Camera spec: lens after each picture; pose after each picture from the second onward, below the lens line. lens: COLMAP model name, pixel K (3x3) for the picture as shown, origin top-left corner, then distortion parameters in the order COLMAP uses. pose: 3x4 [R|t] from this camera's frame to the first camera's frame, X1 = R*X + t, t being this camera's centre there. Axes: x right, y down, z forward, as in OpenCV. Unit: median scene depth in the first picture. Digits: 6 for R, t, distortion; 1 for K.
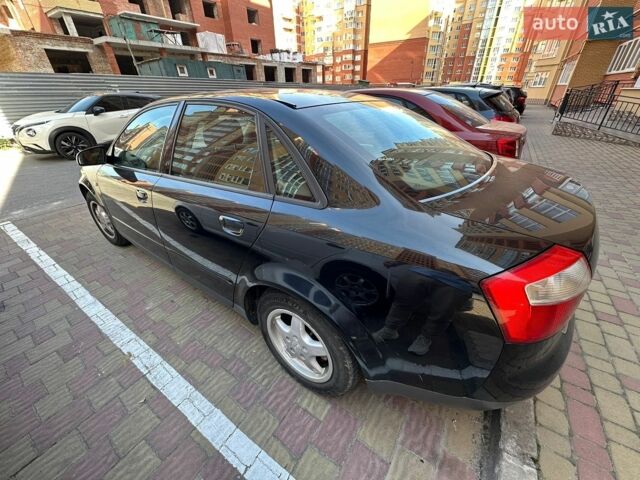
lens RADIAL K [[252.4, 0, 320.0], [0, 252.4, 240.0], [0, 0, 1]] dist [-0.001392, -0.000336]
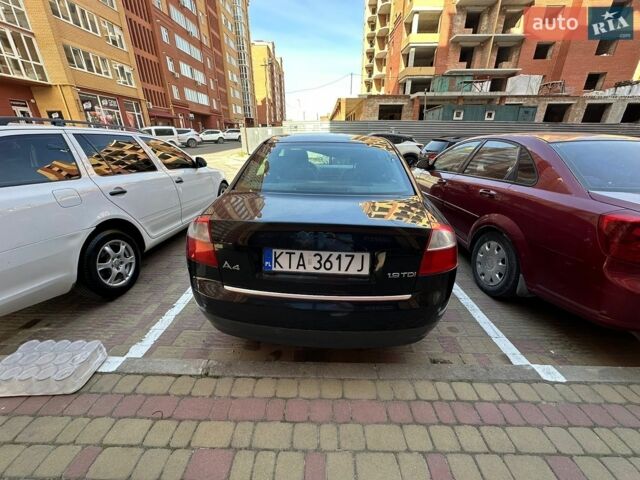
lens RADIAL K [[260.1, 0, 320.0], [0, 260.1, 240.0], [0, 0, 1]] dist [0.017967, -0.000084]
pose [[0.540087, 0.332642, -0.773081, 0.110549], [-0.446081, 0.892075, 0.072203, -0.006076], [0.713665, 0.305861, 0.630184, 0.020459]]
